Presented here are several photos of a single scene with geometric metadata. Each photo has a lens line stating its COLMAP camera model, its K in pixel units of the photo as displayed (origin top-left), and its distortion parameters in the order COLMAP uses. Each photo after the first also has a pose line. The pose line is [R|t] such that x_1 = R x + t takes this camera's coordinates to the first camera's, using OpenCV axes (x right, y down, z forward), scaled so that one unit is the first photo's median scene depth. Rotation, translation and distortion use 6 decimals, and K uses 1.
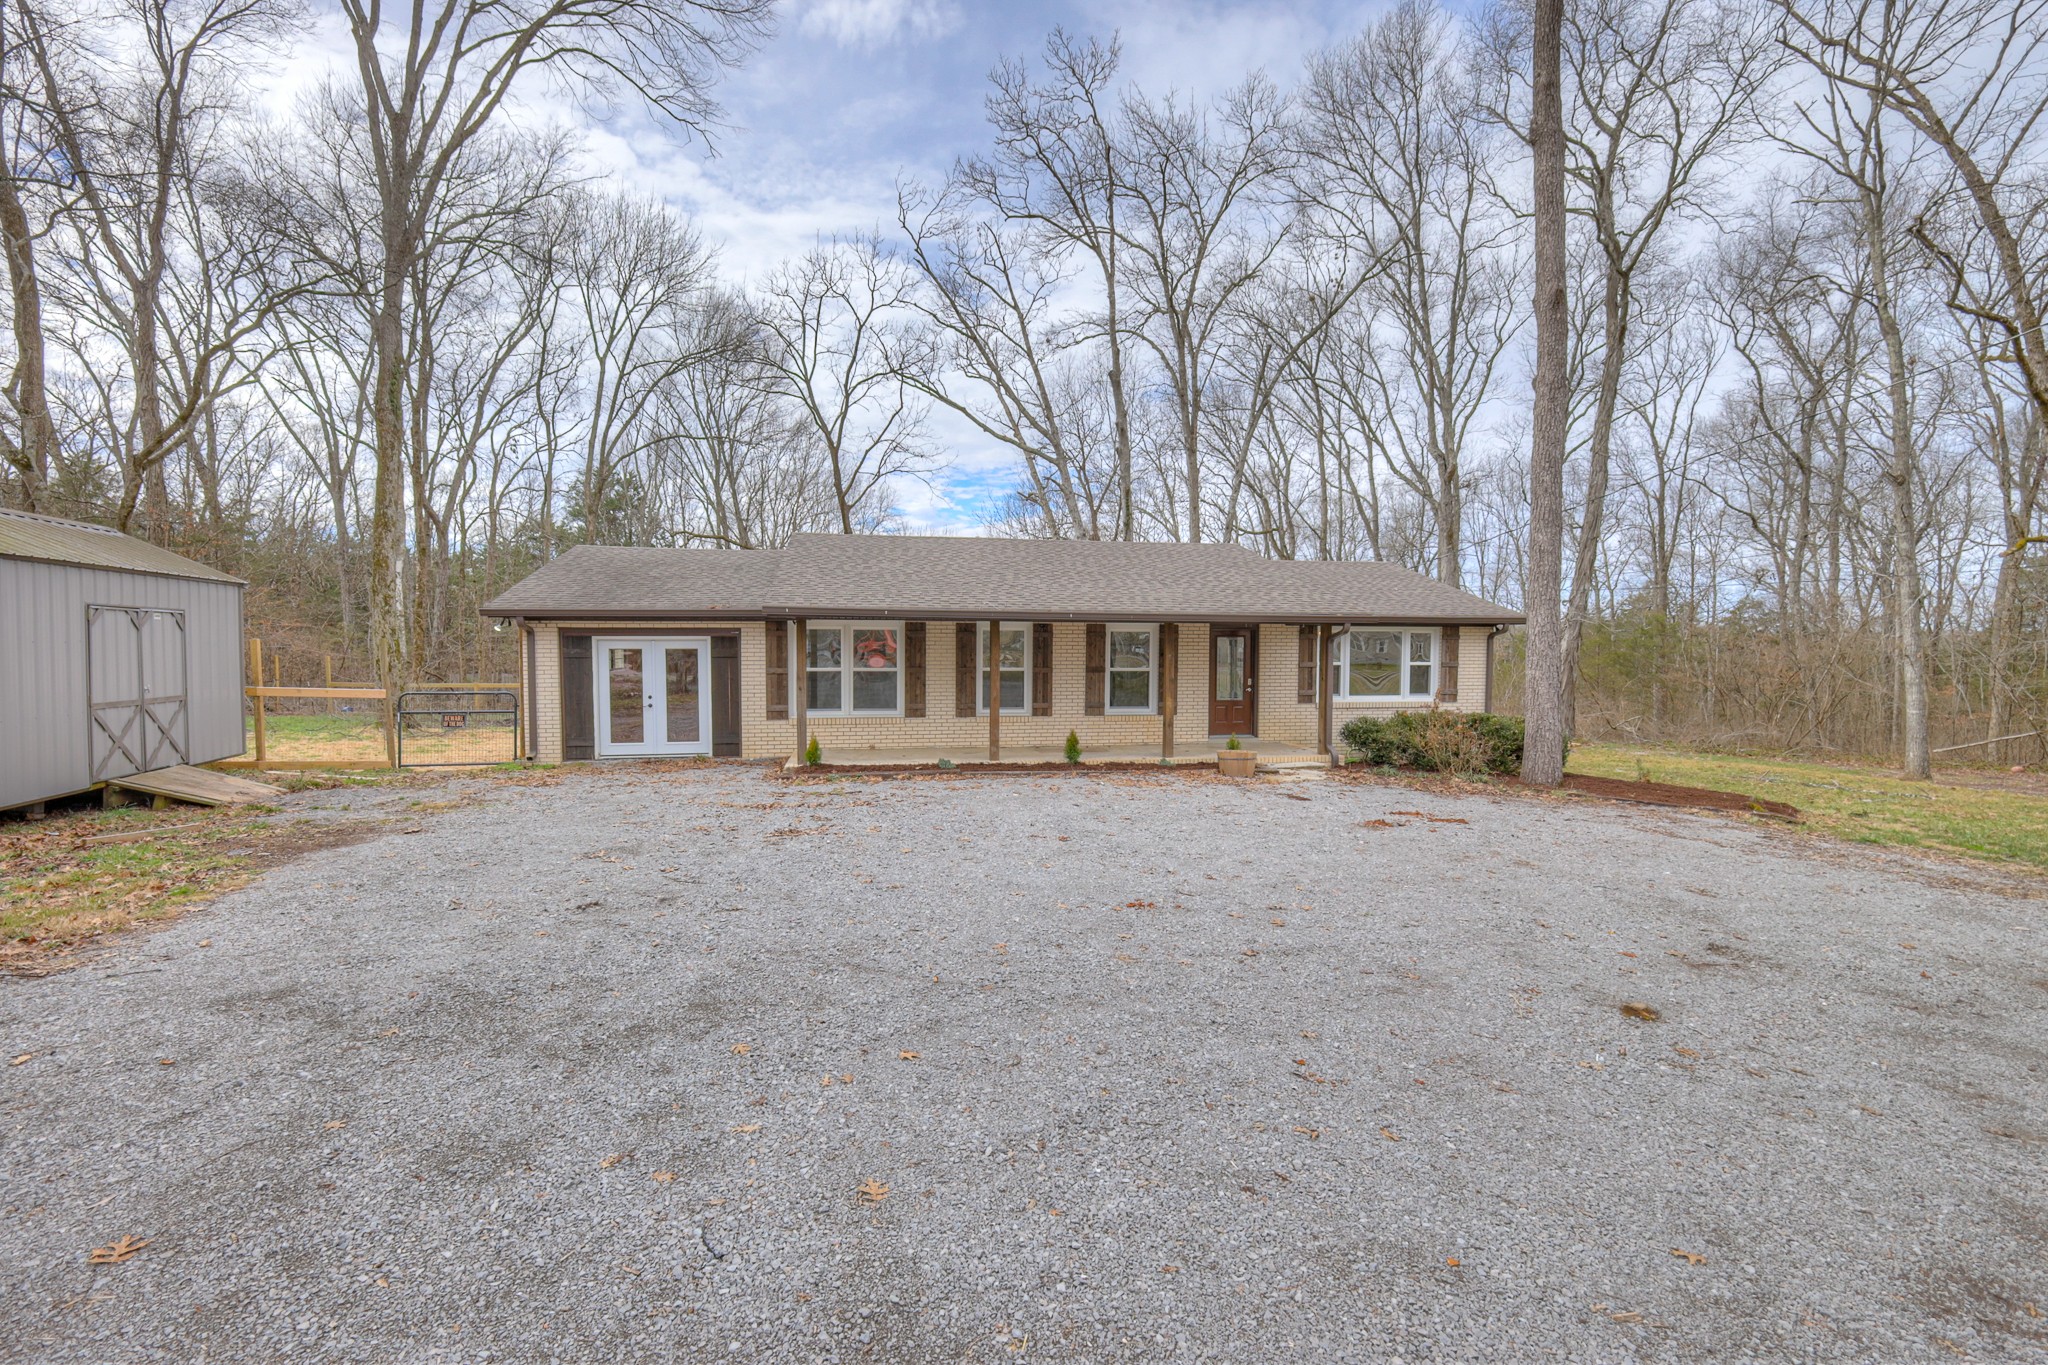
lens RADIAL K [[859.3, 0, 981.6], [0, 859.3, 680.5], [0, 0, 1]] dist [0.002526, 0.000429]
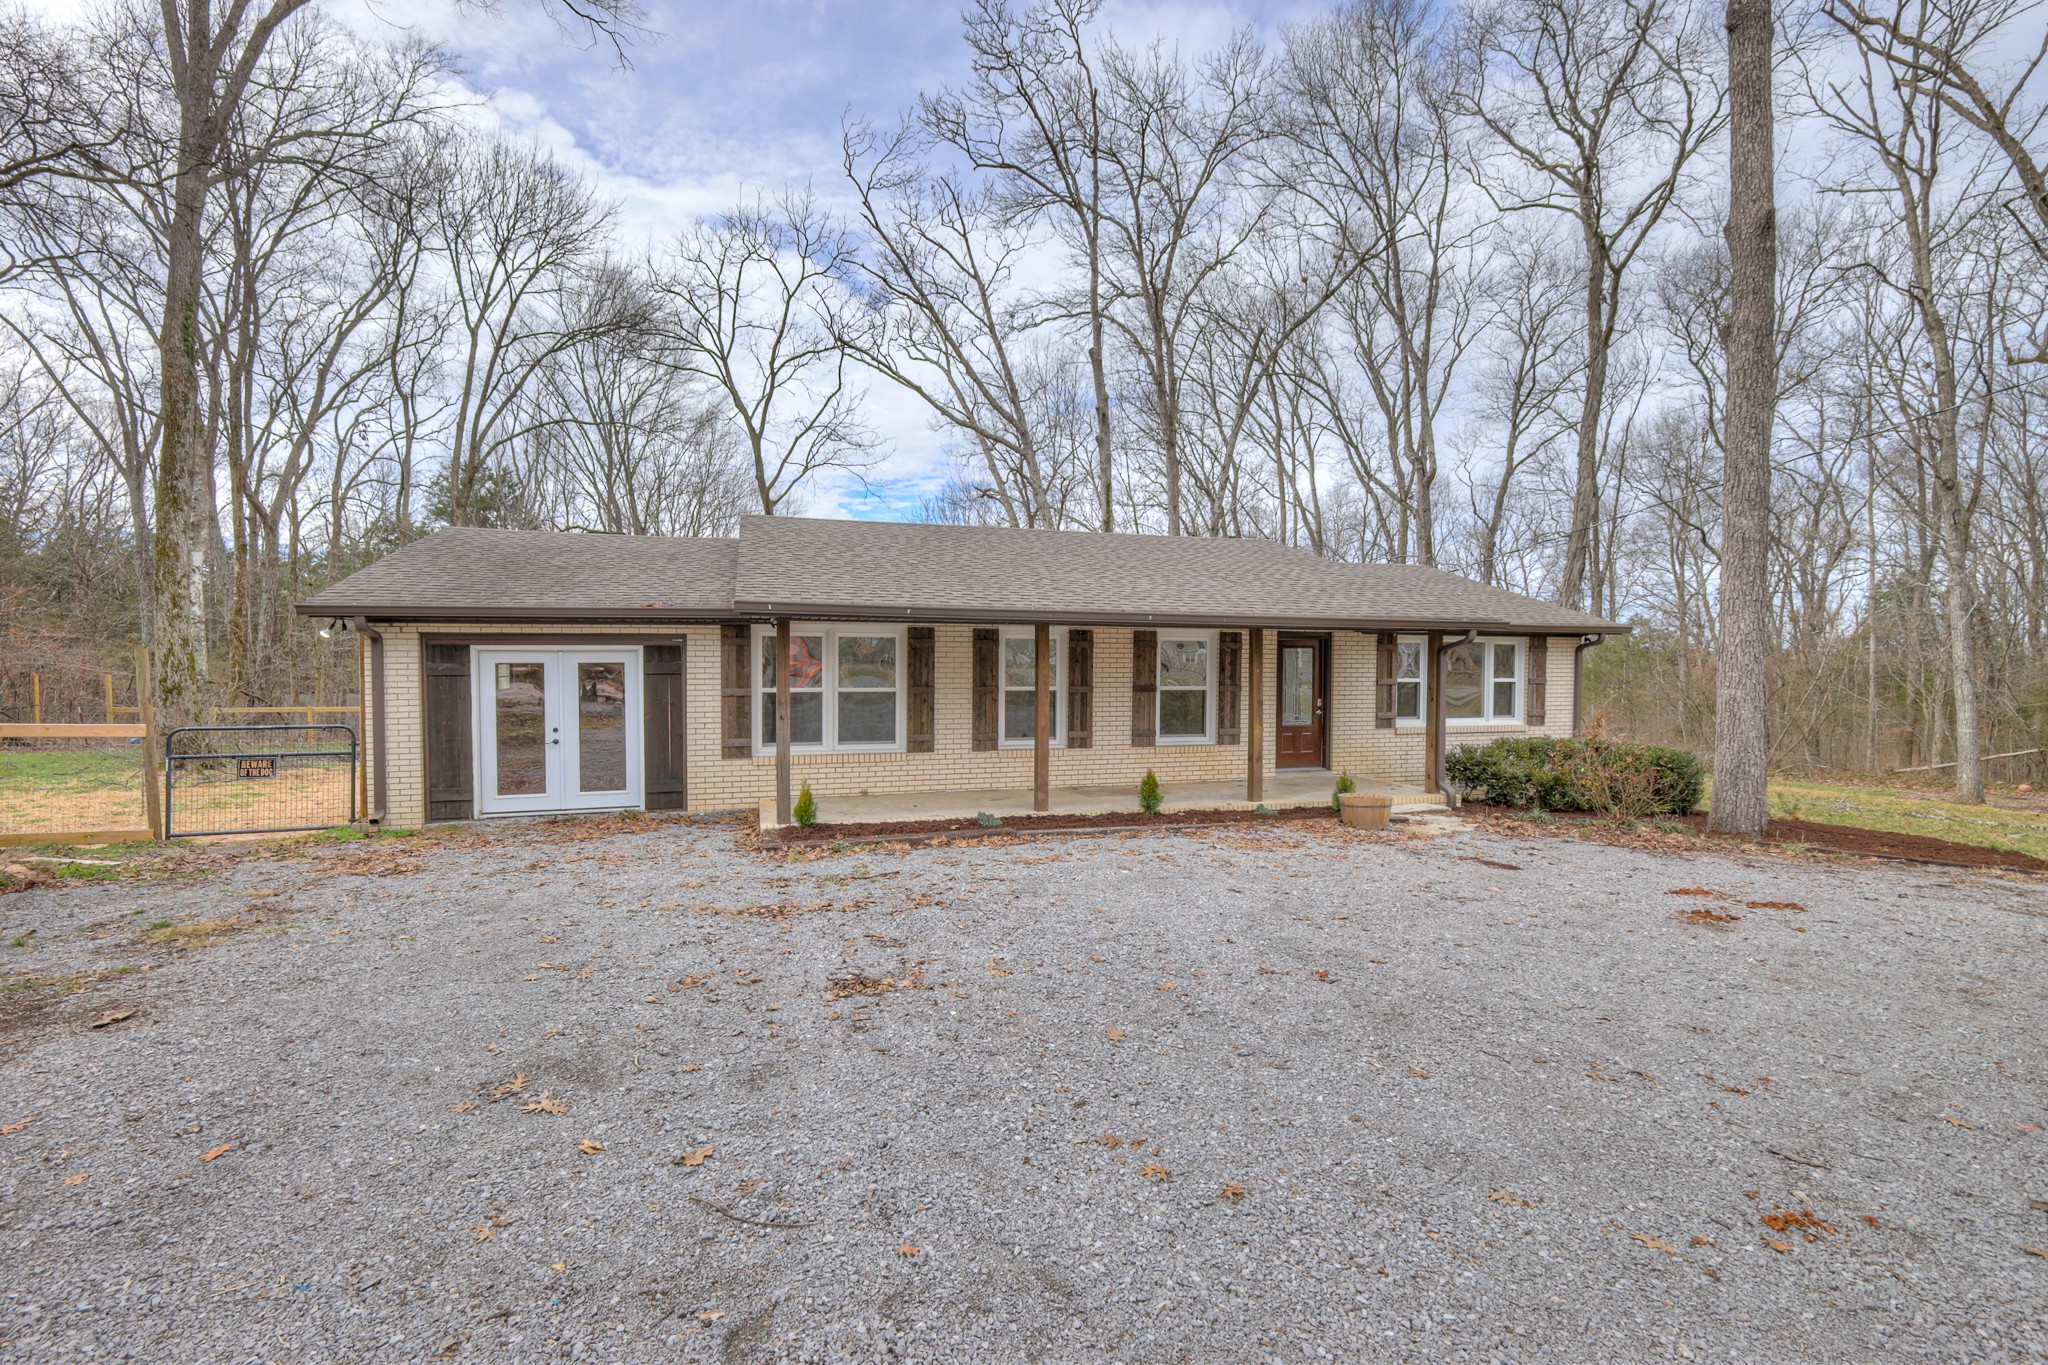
lens RADIAL K [[872.6, 0, 985.4], [0, 872.6, 679.9], [0, 0, 1]] dist [0.000069, 0.000562]
pose [[0.992652, -0.003447, 0.120955, -0.077157], [0.005950, 0.999776, -0.020334, -0.003595], [-0.120858, 0.020904, 0.992450, 0.152932]]
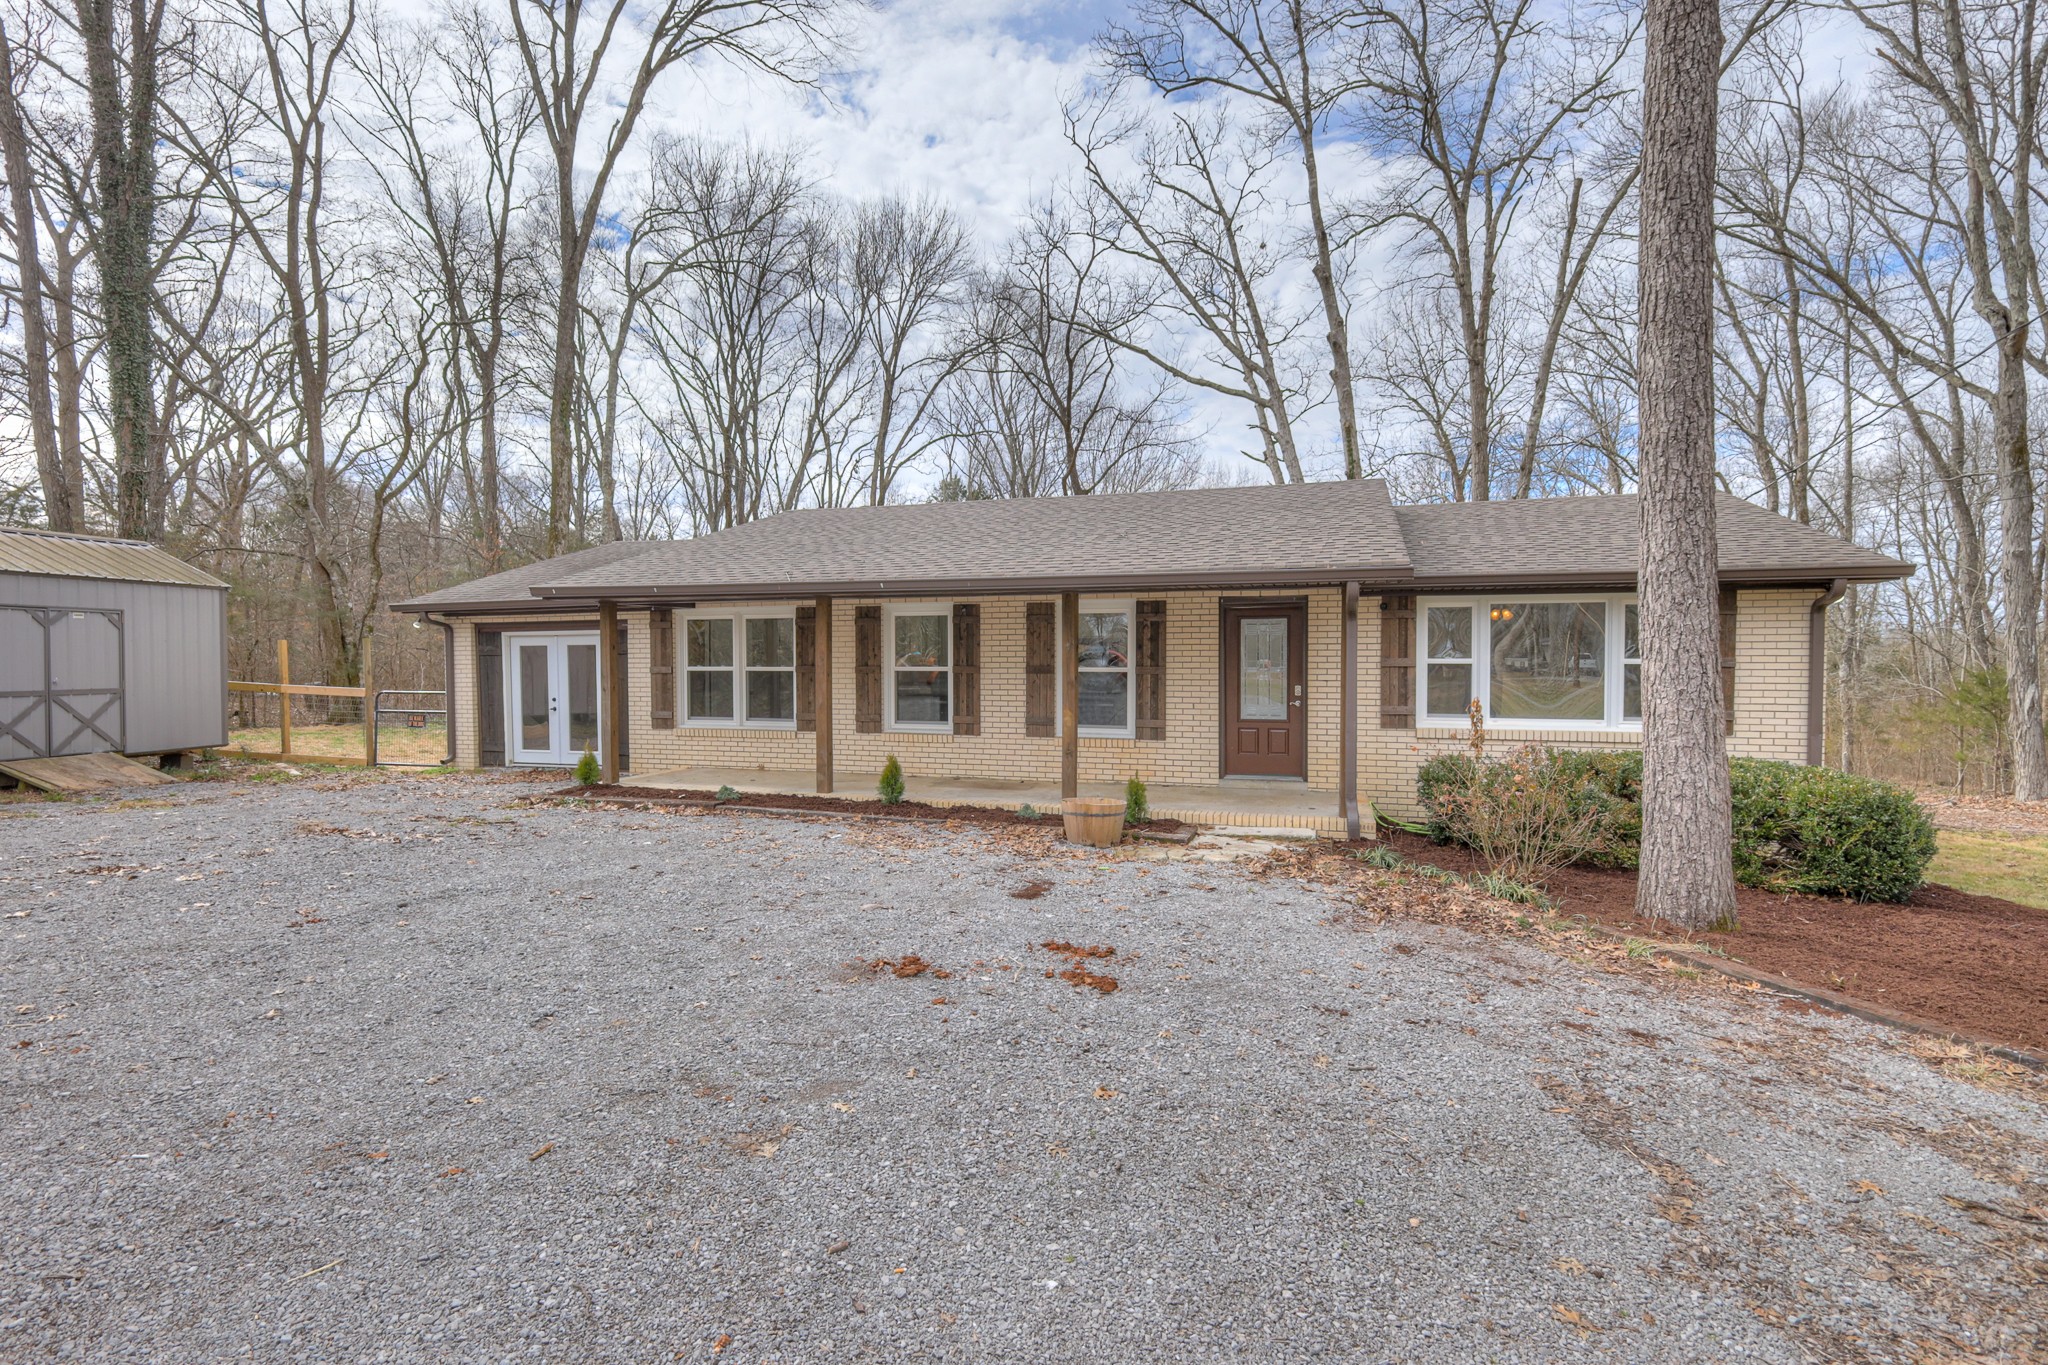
lens RADIAL K [[891.4, 0, 1025.1], [0, 891.4, 674.9], [0, 0, 1]] dist [0.001546, 0.000556]
pose [[0.899402, 0.004385, -0.437101, 0.301900], [-0.010323, 0.999884, -0.011209, -0.000268], [0.437001, 0.014594, 0.899343, 0.248944]]
